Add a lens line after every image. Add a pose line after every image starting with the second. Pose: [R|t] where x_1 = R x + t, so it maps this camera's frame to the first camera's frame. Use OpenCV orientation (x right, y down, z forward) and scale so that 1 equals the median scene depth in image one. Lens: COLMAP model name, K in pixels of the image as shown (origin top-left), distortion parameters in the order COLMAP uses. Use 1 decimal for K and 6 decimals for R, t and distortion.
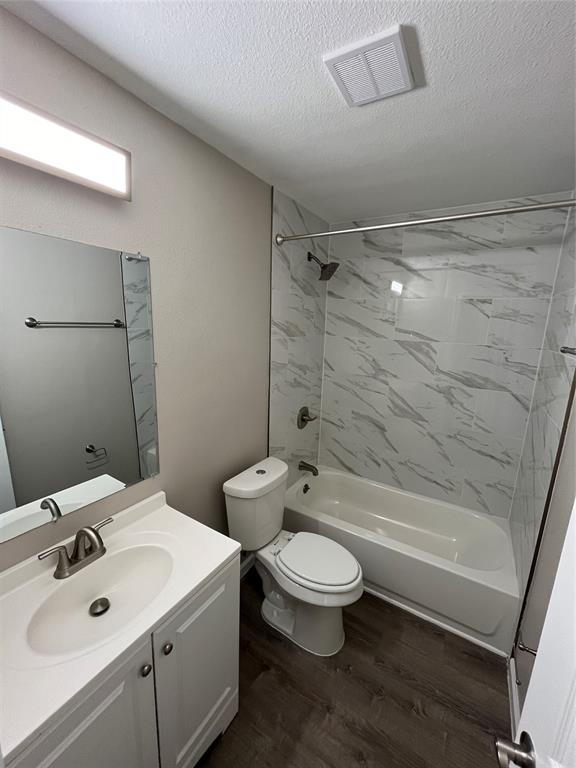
lens RADIAL K [[310.4, 0, 286.8], [0, 310.4, 383.7], [0, 0, 1]] dist [-0.002478, -0.000722]
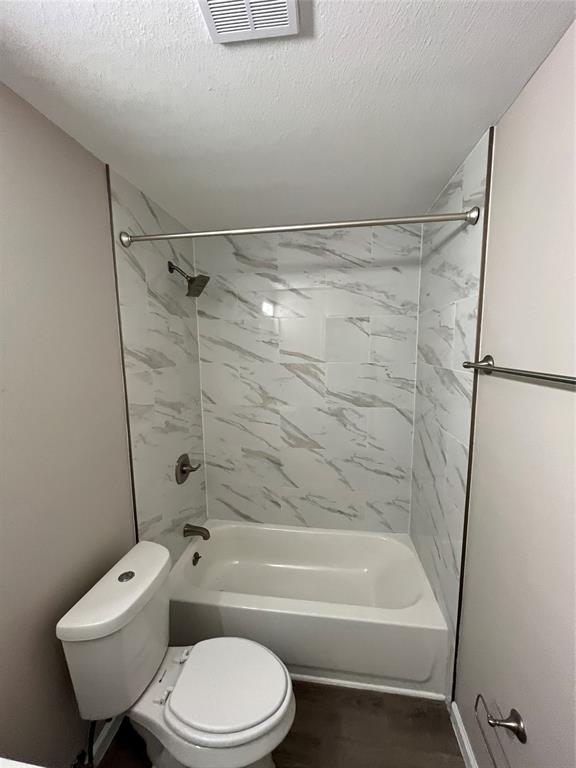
lens RADIAL K [[310.4, 0, 286.8], [0, 310.4, 383.7], [0, 0, 1]] dist [-0.002478, -0.000722]
pose [[0.914940, -0.091028, 0.393191, 0.005402], [0.119955, 0.991541, -0.049579, -0.038684], [-0.385352, 0.092527, 0.918119, 0.187145]]
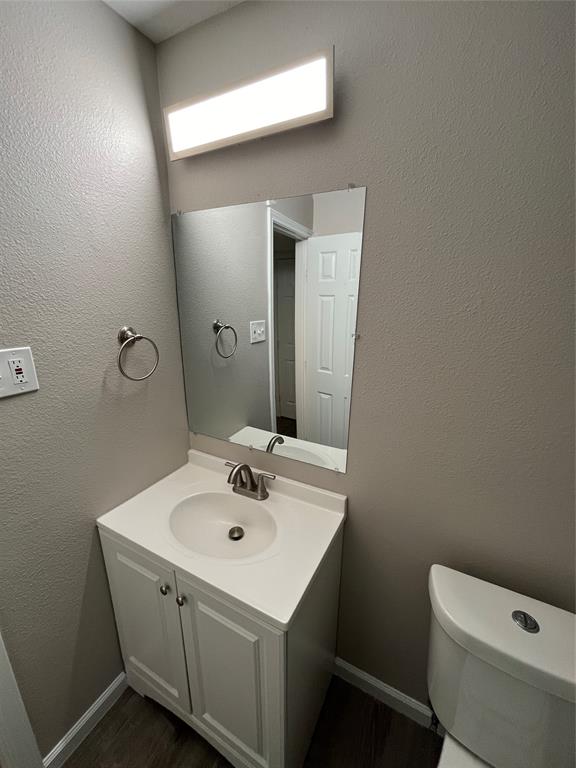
lens RADIAL K [[310.4, 0, 286.8], [0, 310.4, 383.7], [0, 0, 1]] dist [-0.002478, -0.000722]
pose [[0.067086, 0.236256, -0.969372, 0.193573], [-0.202910, 0.954488, 0.218586, -0.051573], [0.976897, 0.182032, 0.111972, 0.458823]]
